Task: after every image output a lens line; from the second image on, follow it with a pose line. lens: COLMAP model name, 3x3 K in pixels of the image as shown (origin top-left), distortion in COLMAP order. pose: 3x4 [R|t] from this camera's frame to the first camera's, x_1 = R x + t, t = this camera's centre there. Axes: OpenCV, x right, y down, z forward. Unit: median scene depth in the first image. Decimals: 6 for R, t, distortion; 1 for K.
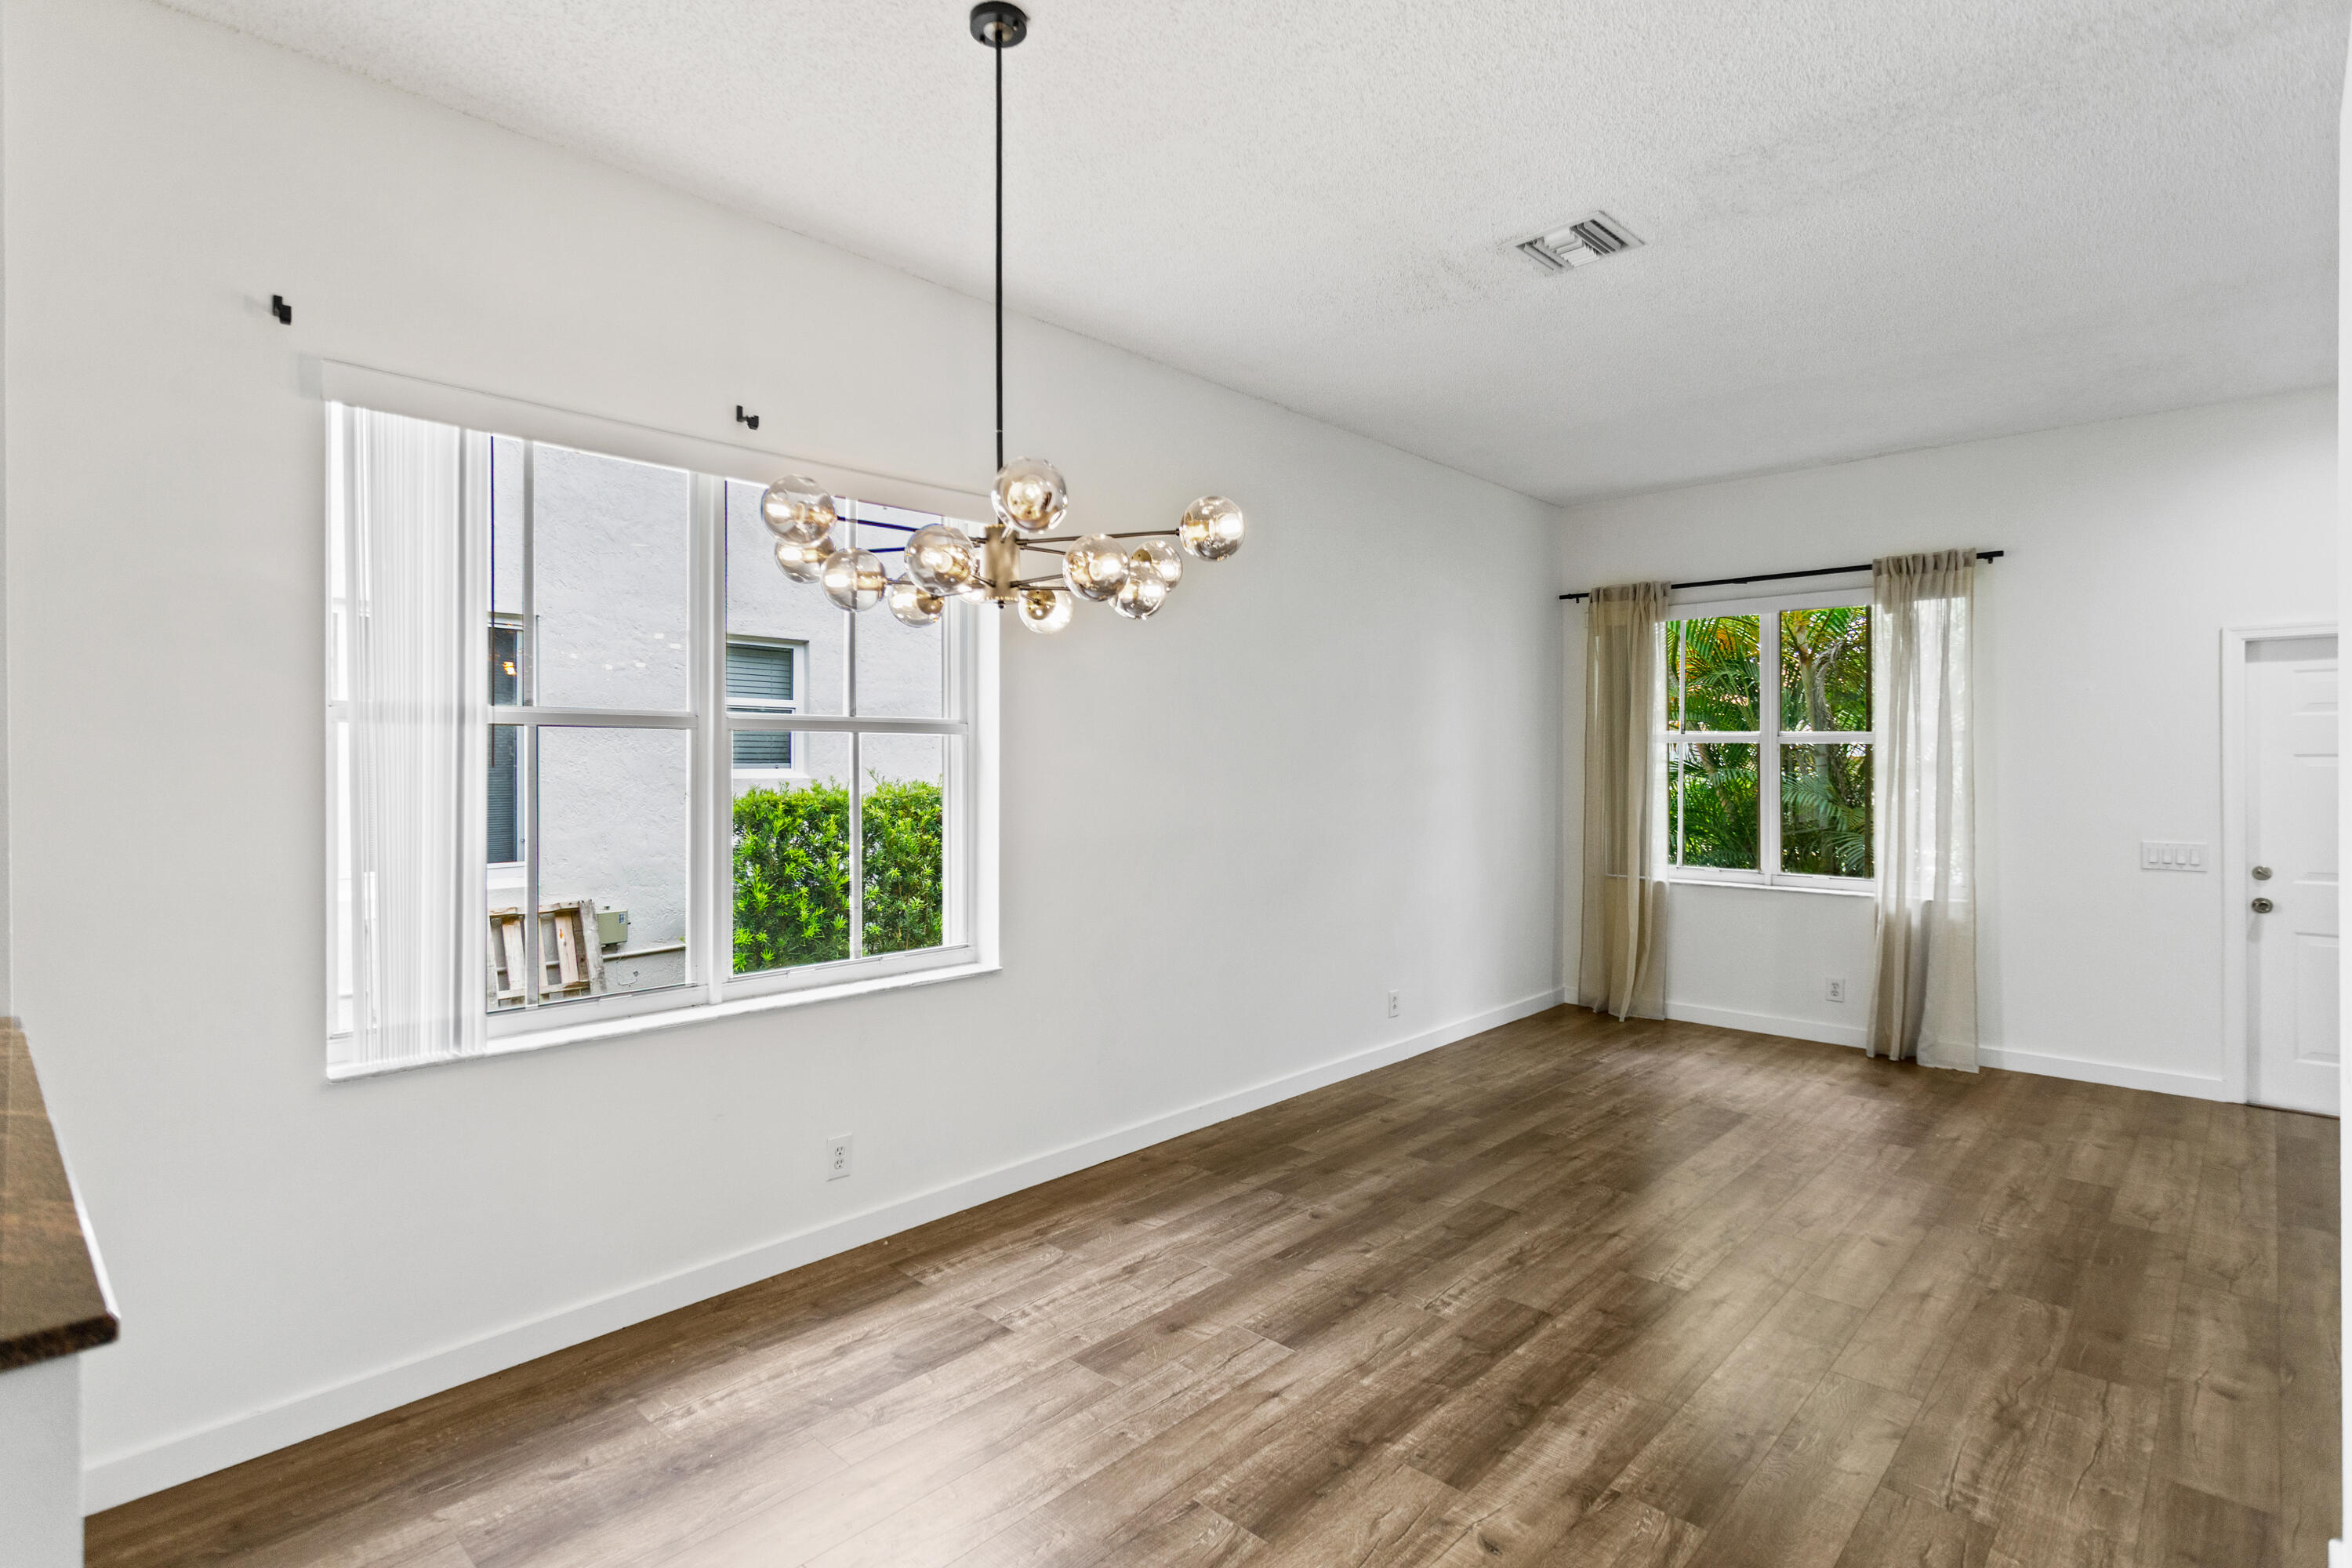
lens RADIAL K [[1145.2, 0, 1136.5], [0, 1145.2, 758.9], [0, 0, 1]] dist [0.000712, 0.000594]
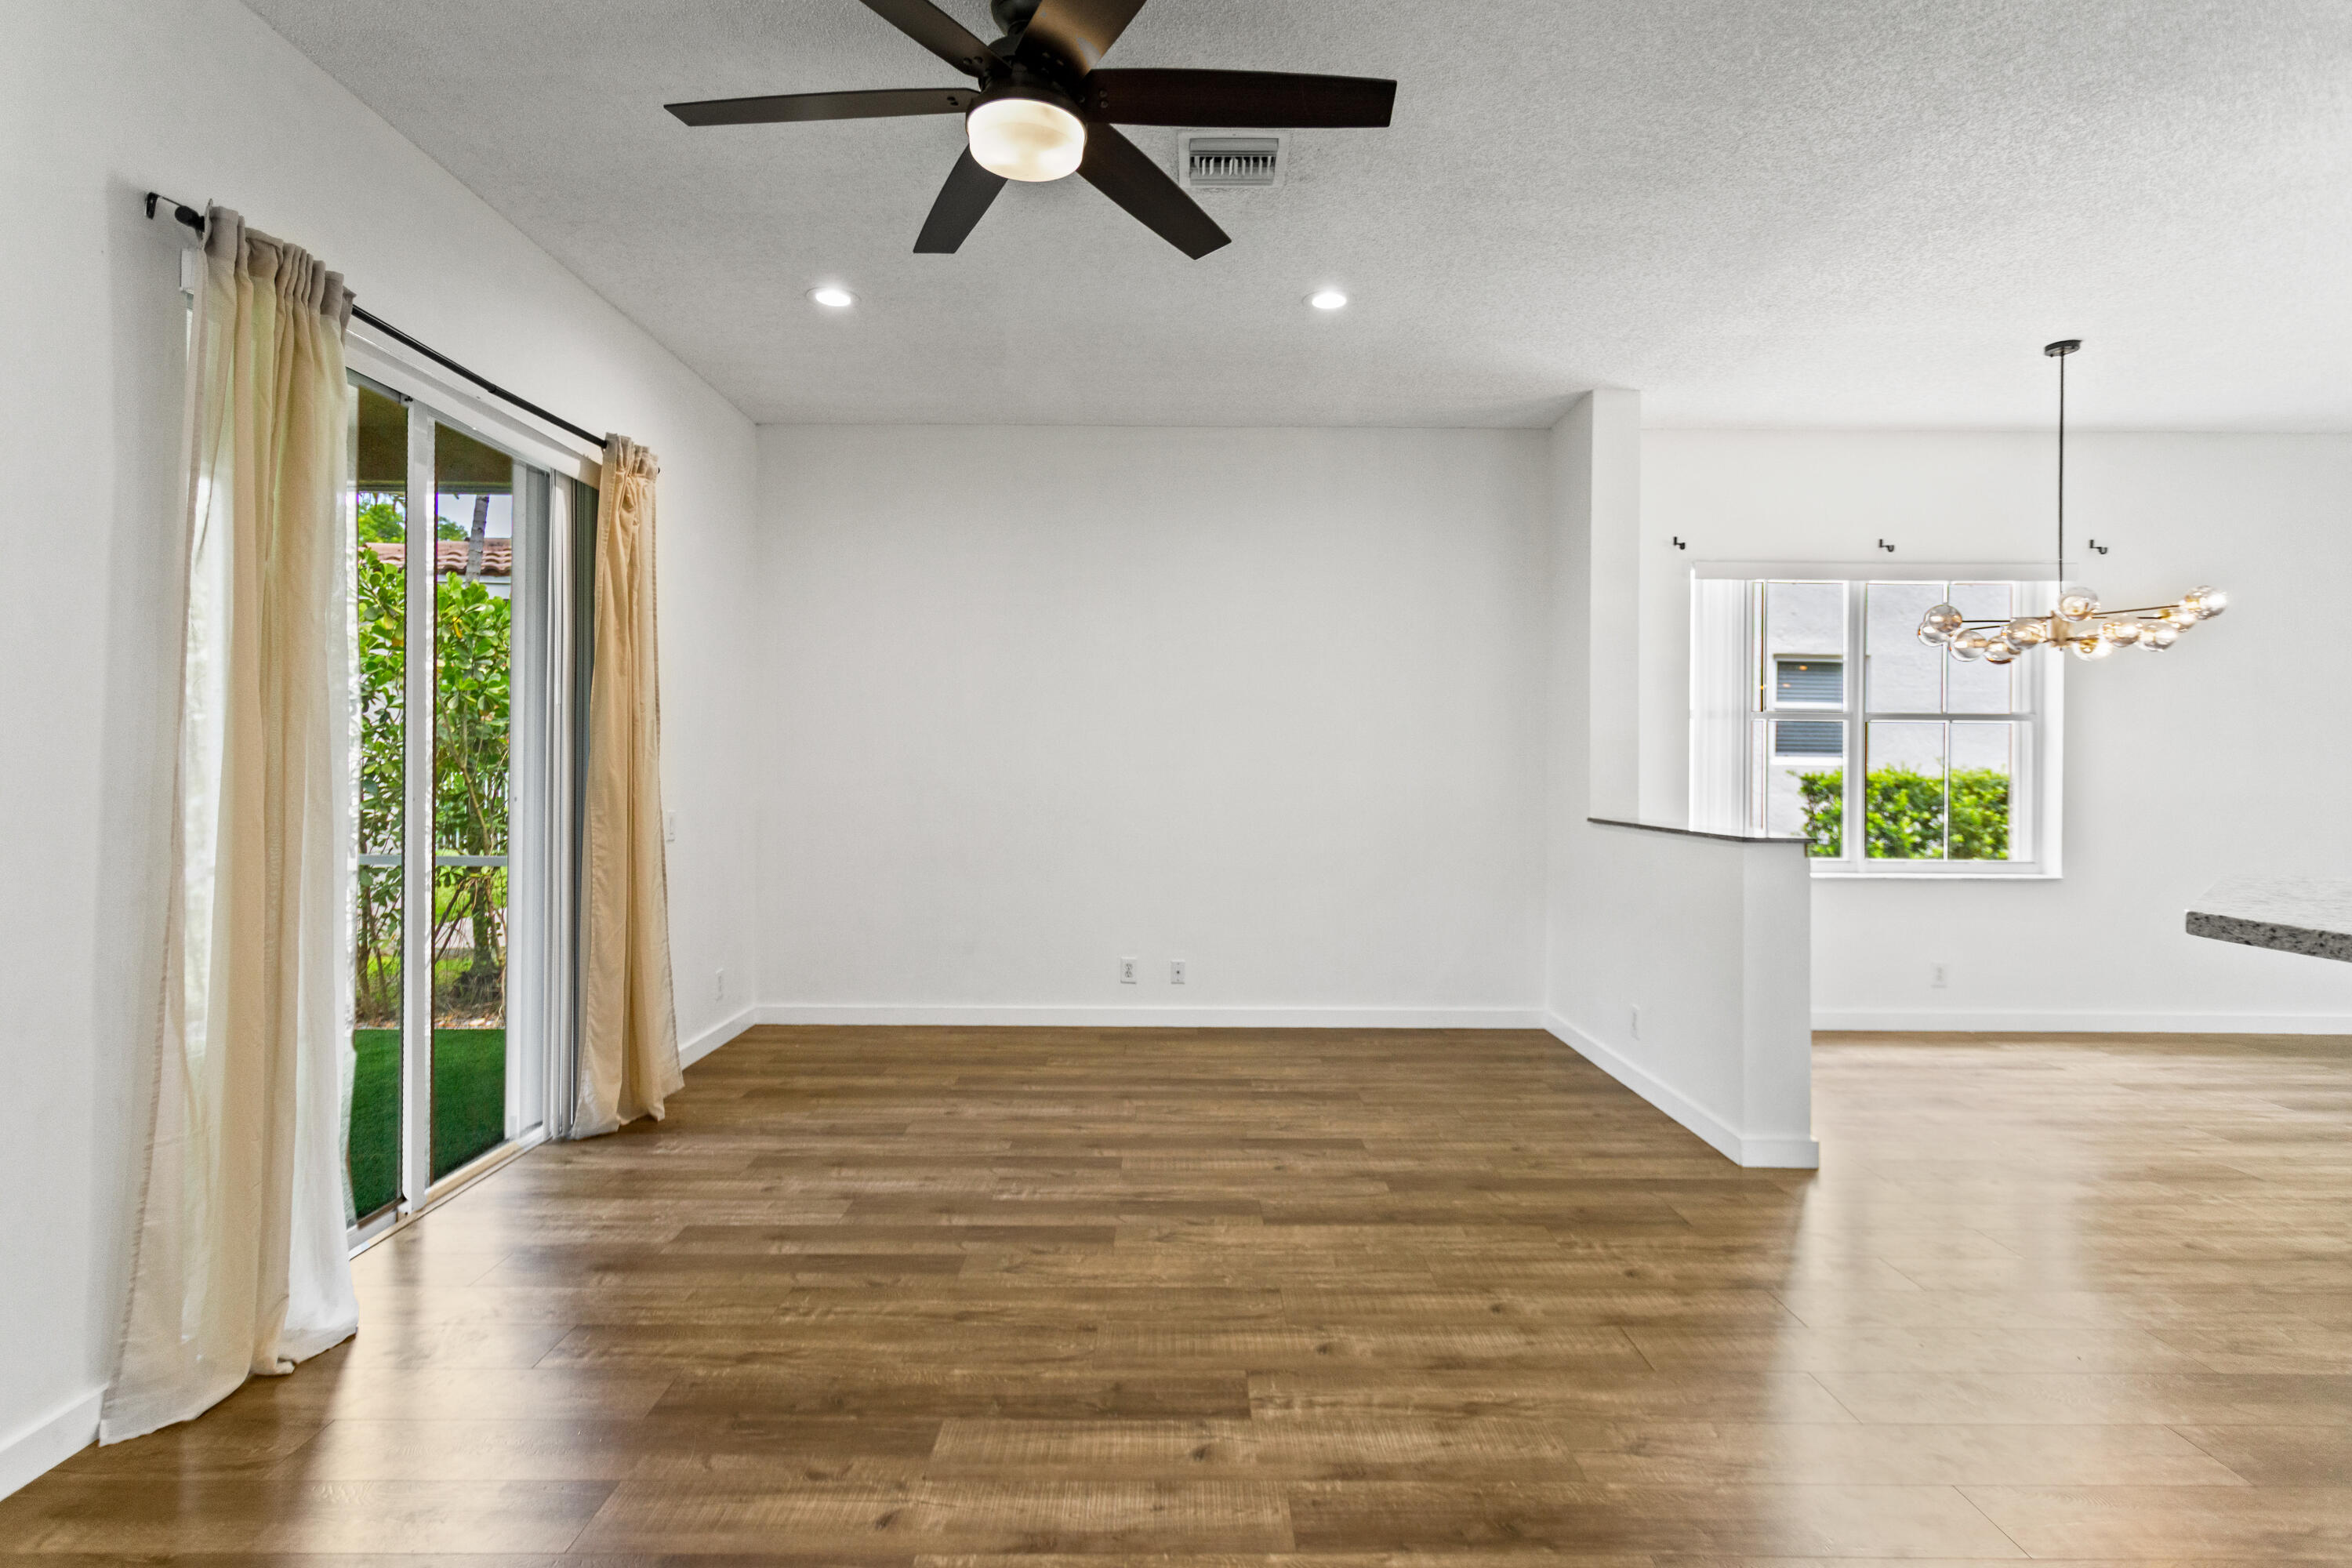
lens RADIAL K [[1125.4, 0, 1194.2], [0, 1125.4, 770.3], [0, 0, 1]] dist [0.000437, 0.000561]
pose [[0.709494, 0.008105, -0.704665, 0.119798], [-0.004620, 0.999966, 0.006850, 0.040692], [0.704697, -0.001605, 0.709507, -0.895712]]
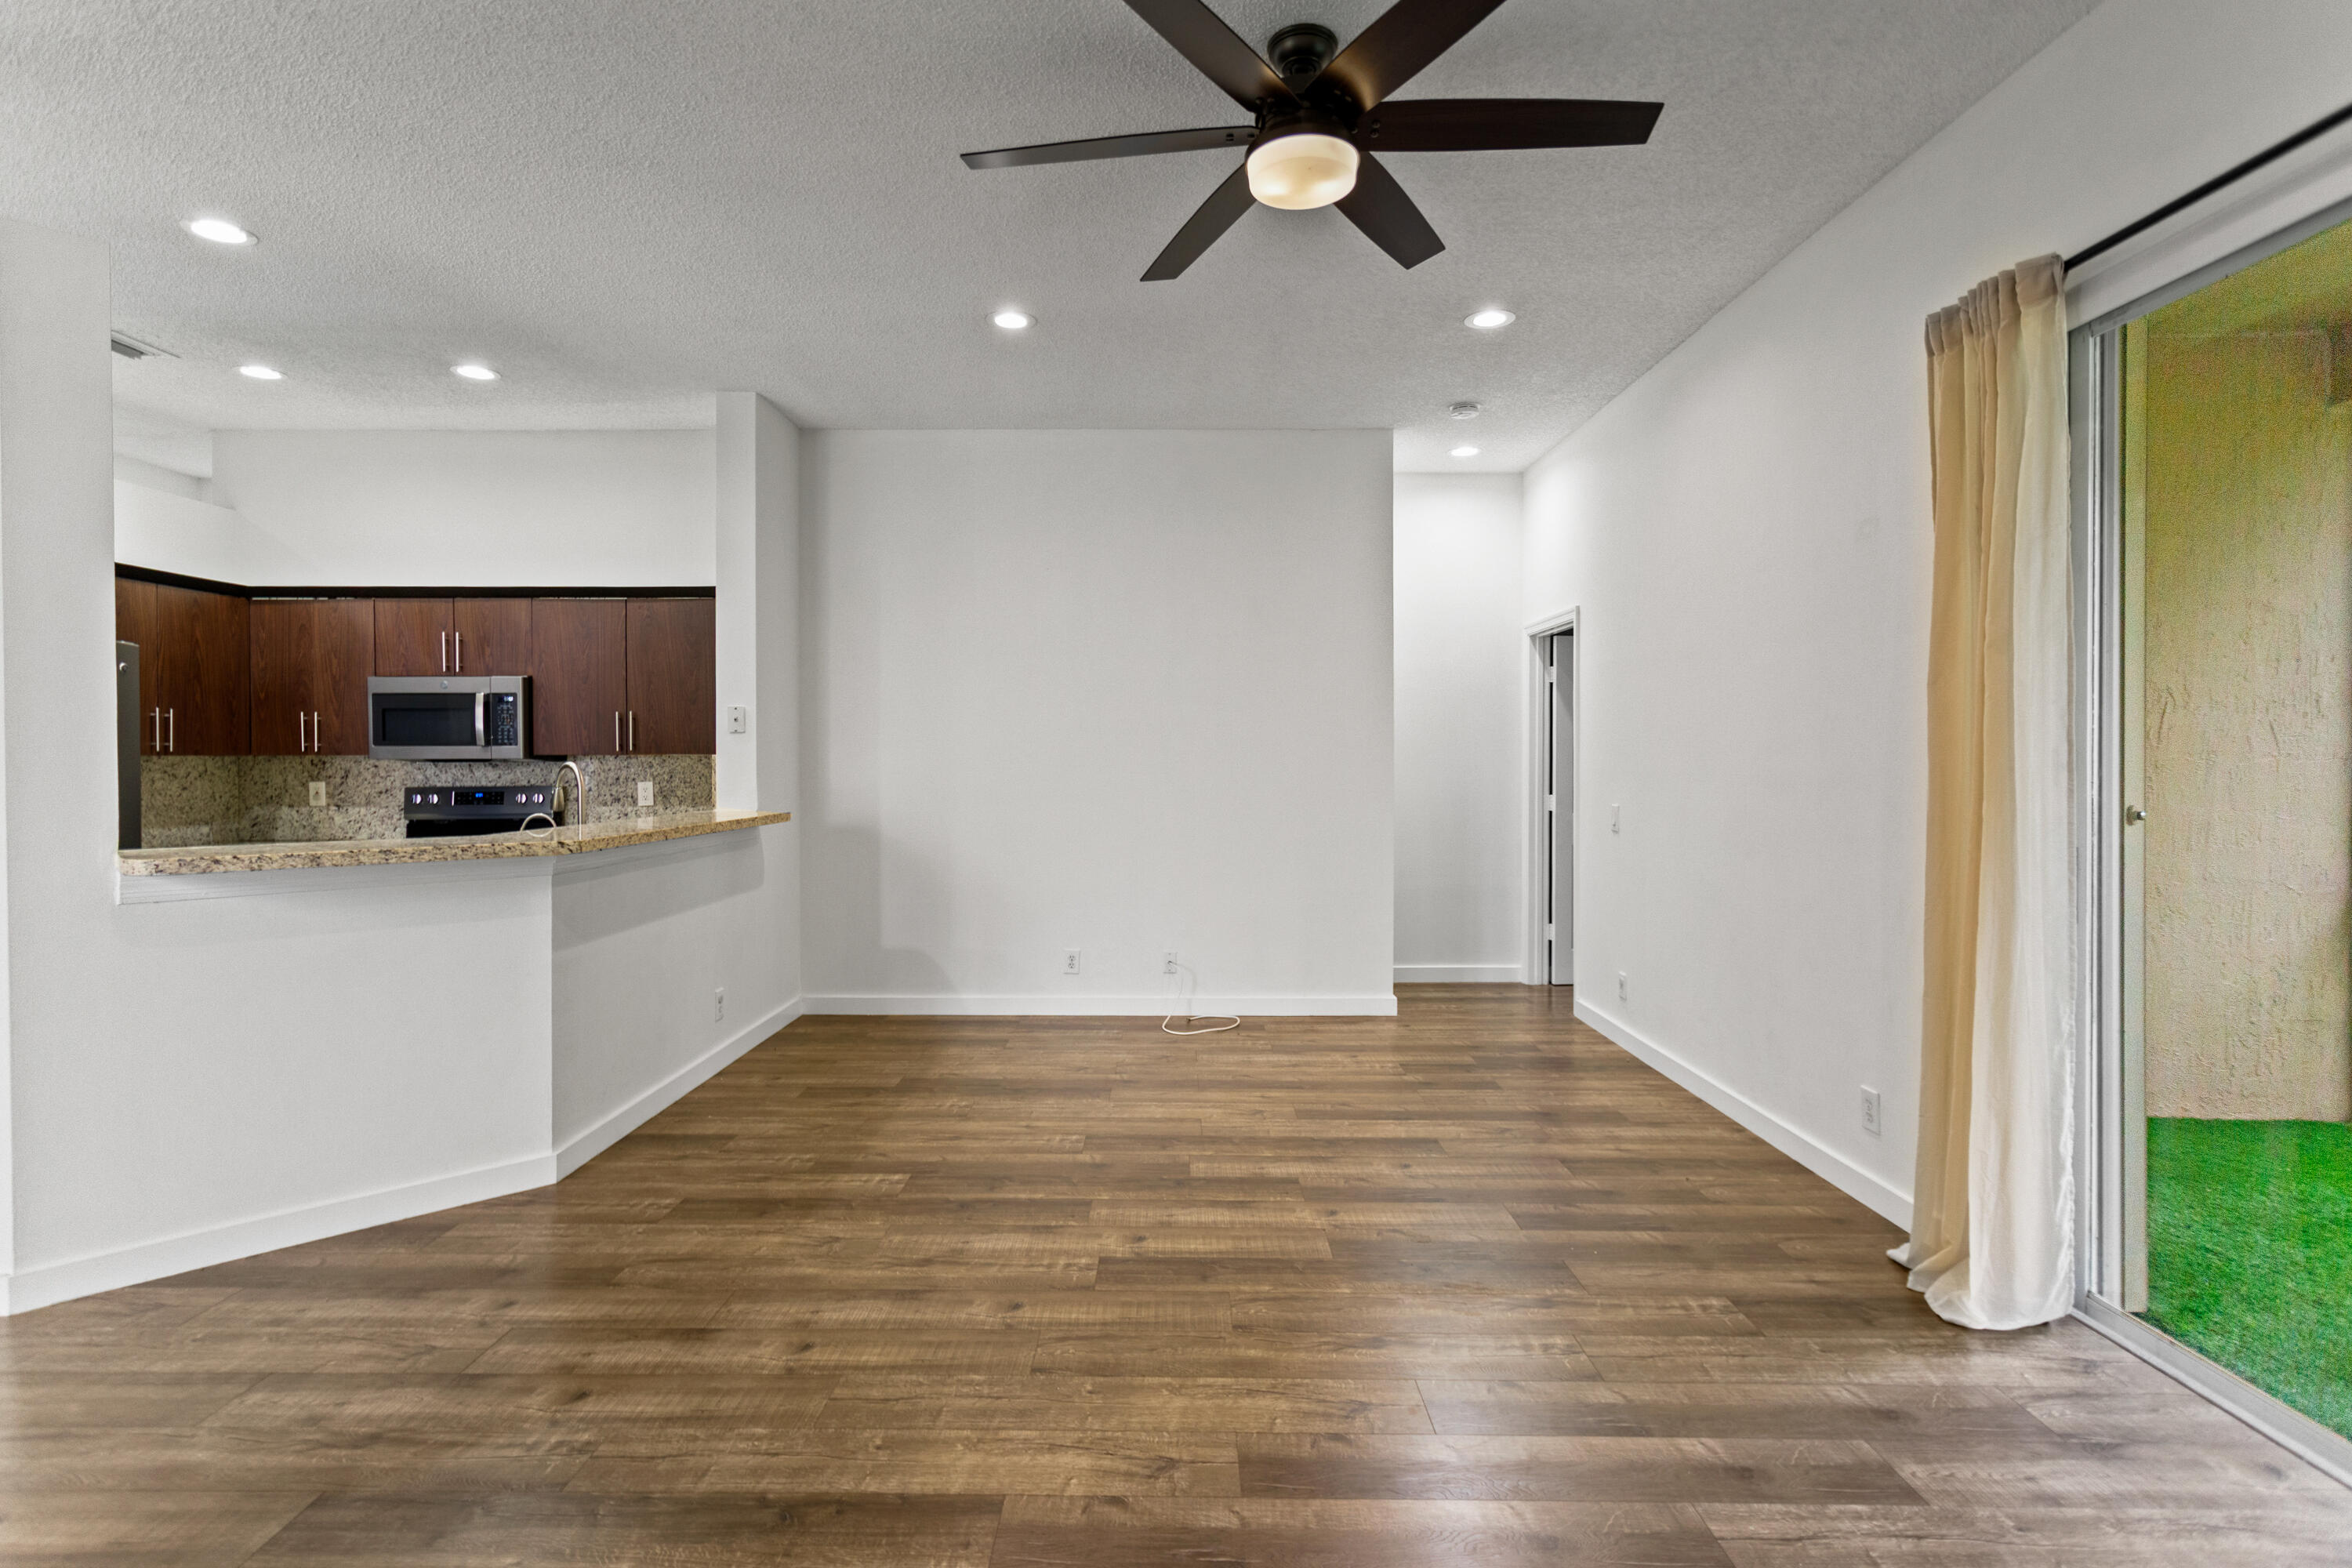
lens RADIAL K [[1125.0, 0, 1180.5], [0, 1125.0, 758.9], [0, 0, 1]] dist [0.003882, 0.000488]
pose [[-0.698396, -0.000361, 0.715712, -0.906251], [-0.000831, 1.000000, -0.000307, 0.041291], [-0.715711, -0.000809, -0.698396, 0.084087]]
